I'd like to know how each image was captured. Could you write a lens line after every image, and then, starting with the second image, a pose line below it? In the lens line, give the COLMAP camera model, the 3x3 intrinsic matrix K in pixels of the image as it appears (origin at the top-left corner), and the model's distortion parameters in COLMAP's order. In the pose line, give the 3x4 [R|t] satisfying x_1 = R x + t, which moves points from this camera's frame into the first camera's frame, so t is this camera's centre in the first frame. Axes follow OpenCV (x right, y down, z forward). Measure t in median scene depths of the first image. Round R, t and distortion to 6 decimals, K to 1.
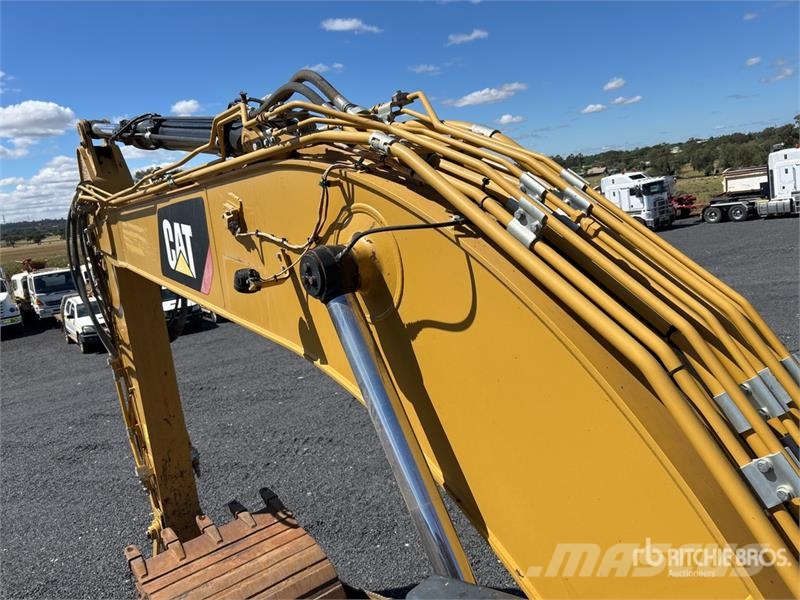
lens RADIAL K [[617.4, 0, 400.0], [0, 617.4, 300.0], [0, 0, 1]] dist [0.007932, 0.002603]
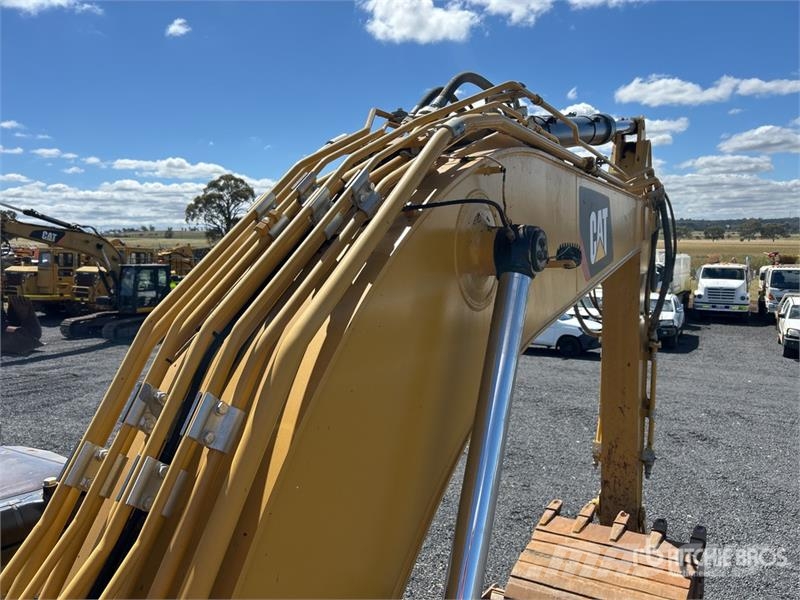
lens RADIAL K [[615.1, 0, 400.2], [0, 615.1, 317.5], [0, 0, 1]] dist [0.035876, -0.002308]
pose [[0.382123, 0.228379, -0.895447, 0.108451], [-0.193179, 0.967314, 0.164272, -0.014990], [0.903695, 0.110209, 0.413751, 0.065855]]
